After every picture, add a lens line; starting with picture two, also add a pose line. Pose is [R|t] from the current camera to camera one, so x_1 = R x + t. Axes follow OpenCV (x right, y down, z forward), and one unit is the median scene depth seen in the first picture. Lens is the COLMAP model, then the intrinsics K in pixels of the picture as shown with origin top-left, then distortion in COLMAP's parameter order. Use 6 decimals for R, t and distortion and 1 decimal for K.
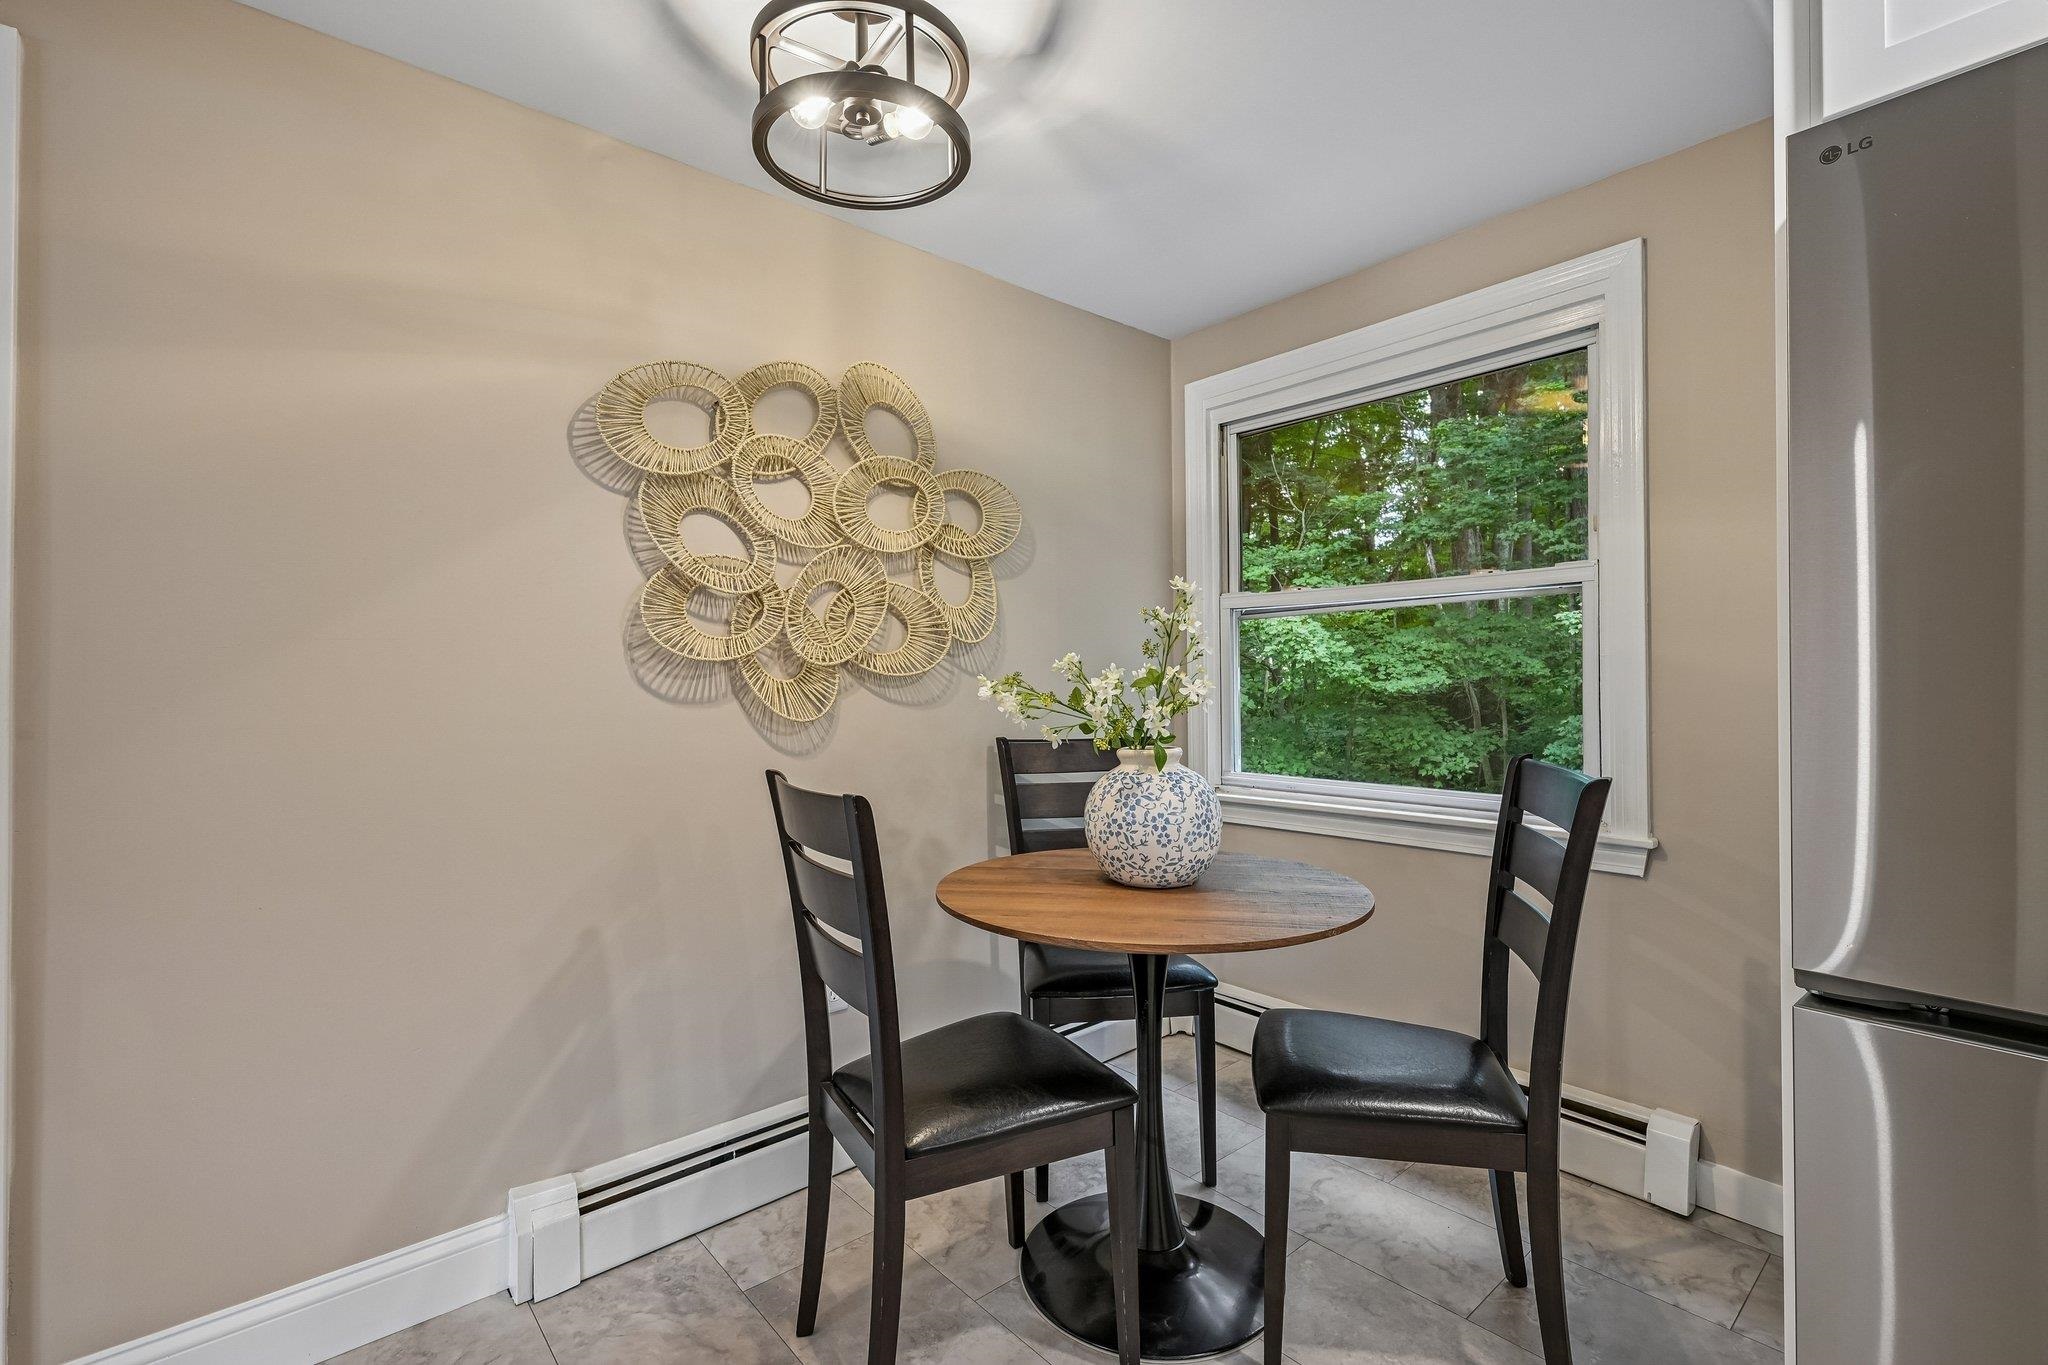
lens RADIAL K [[907.6, 0, 1022.9], [0, 907.6, 681.4], [0, 0, 1]] dist [0.001238, -0.000355]
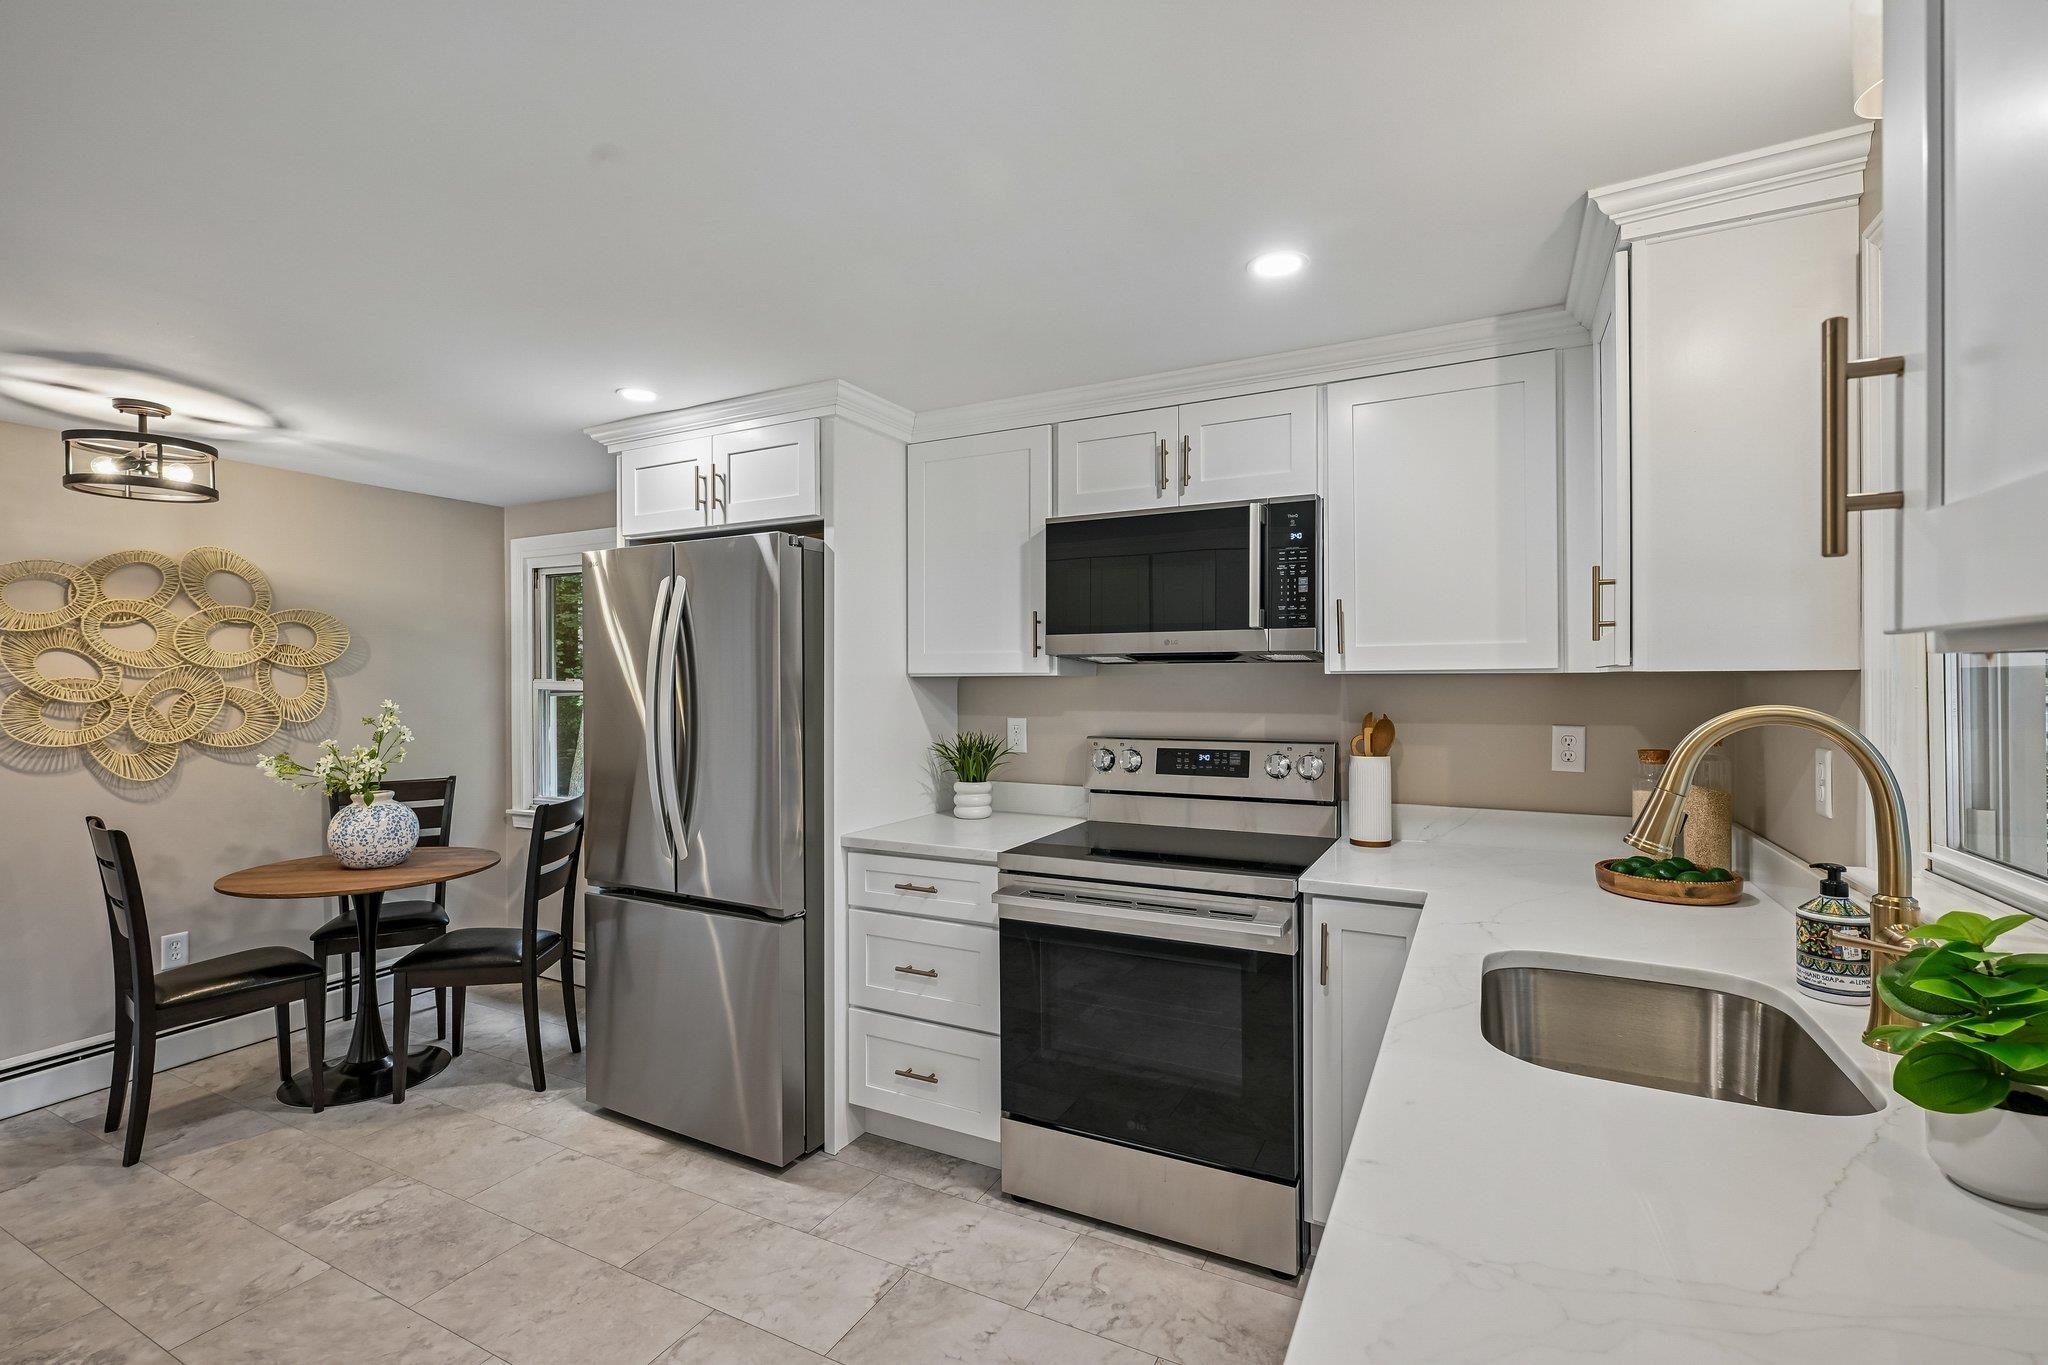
lens RADIAL K [[907.6, 0, 1023.8], [0, 907.6, 681.1], [0, 0, 1]] dist [0.001238, -0.000355]
pose [[0.929049, 0.004651, 0.369928, 0.590977], [-0.004575, 0.999989, -0.001083, -0.134693], [-0.369929, -0.000686, 0.929060, -1.025938]]
